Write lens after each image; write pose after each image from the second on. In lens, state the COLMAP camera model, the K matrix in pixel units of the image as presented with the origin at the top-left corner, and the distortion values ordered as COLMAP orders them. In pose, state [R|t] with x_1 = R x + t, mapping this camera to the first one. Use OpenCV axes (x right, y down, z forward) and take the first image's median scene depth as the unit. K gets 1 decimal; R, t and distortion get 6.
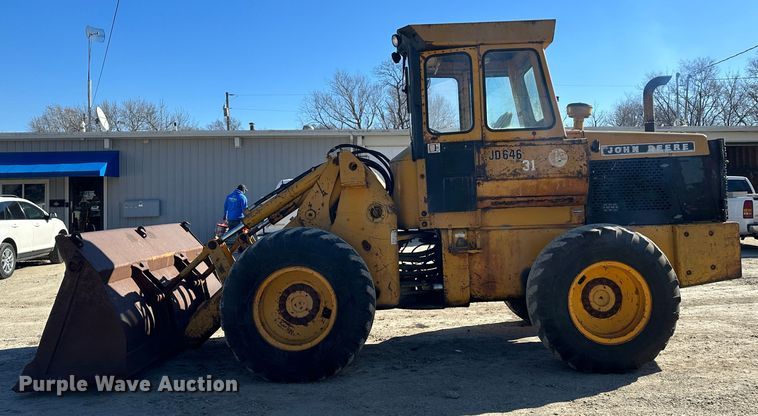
lens RADIAL K [[597.6, 0, 418.5], [0, 597.6, 160.9], [0, 0, 1]] dist [0.028746, -0.002612]
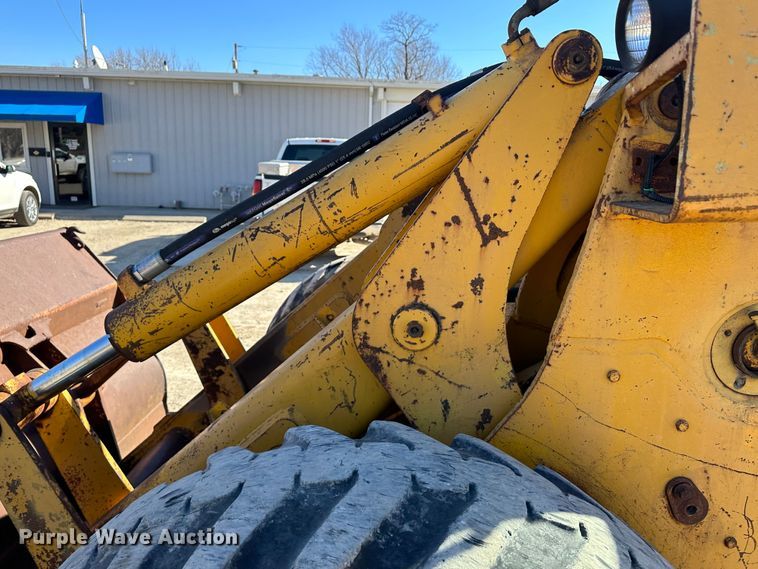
lens RADIAL K [[544.3, 0, 379.0], [0, 544.3, 284.5], [0, 0, 1]] dist [0.005063, -0.003499]
pose [[0.996650, 0.063211, -0.051902, -0.047303], [-0.045895, 0.957485, 0.284809, 0.005654], [0.067699, -0.281472, 0.957178, 0.211377]]
